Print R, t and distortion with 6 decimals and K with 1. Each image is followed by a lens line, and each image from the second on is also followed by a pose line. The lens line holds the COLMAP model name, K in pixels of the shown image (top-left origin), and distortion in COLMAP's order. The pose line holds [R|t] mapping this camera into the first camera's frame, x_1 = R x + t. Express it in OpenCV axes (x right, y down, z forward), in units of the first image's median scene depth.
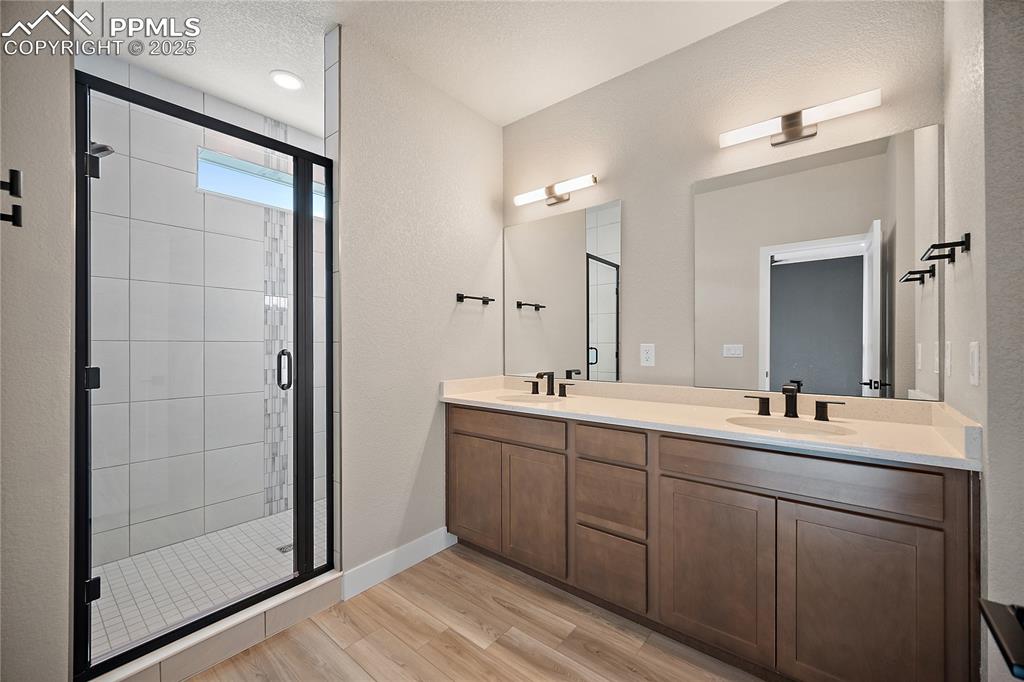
lens RADIAL K [[405.1, 0, 512.6], [0, 405.1, 345.5], [0, 0, 1]] dist [0.000969, 0.000052]
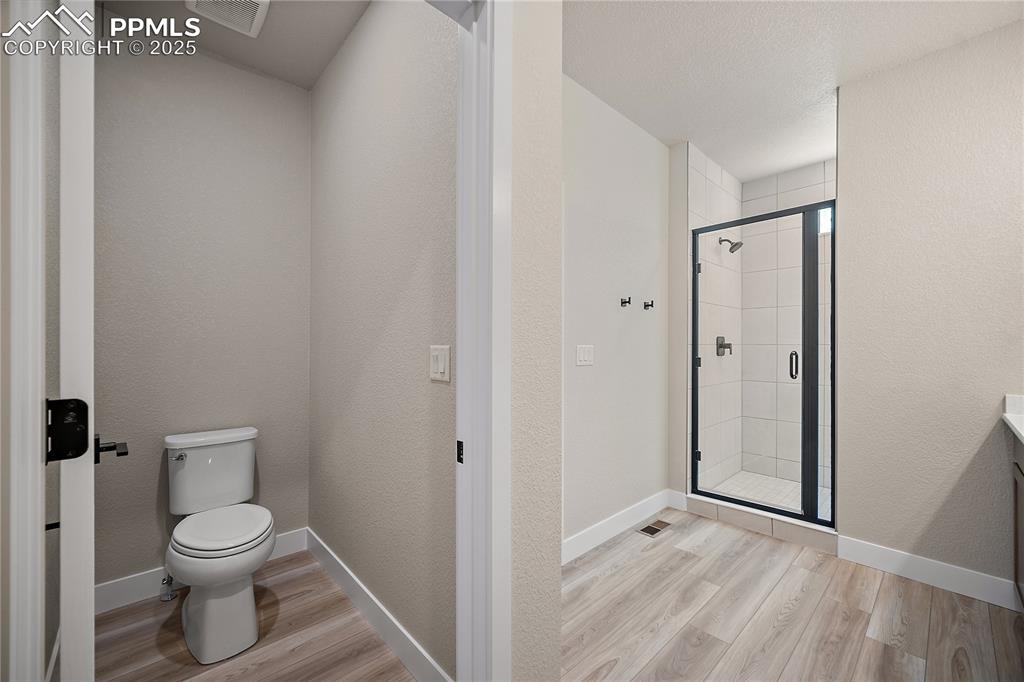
lens RADIAL K [[405.1, 0, 511.2], [0, 405.1, 345.4], [0, 0, 1]] dist [0.000969, 0.000052]
pose [[-0.133296, -0.001257, -0.991075, 0.990358], [0.000644, 0.999999, -0.001355, -0.009612], [0.991076, -0.000819, -0.133295, 0.196269]]
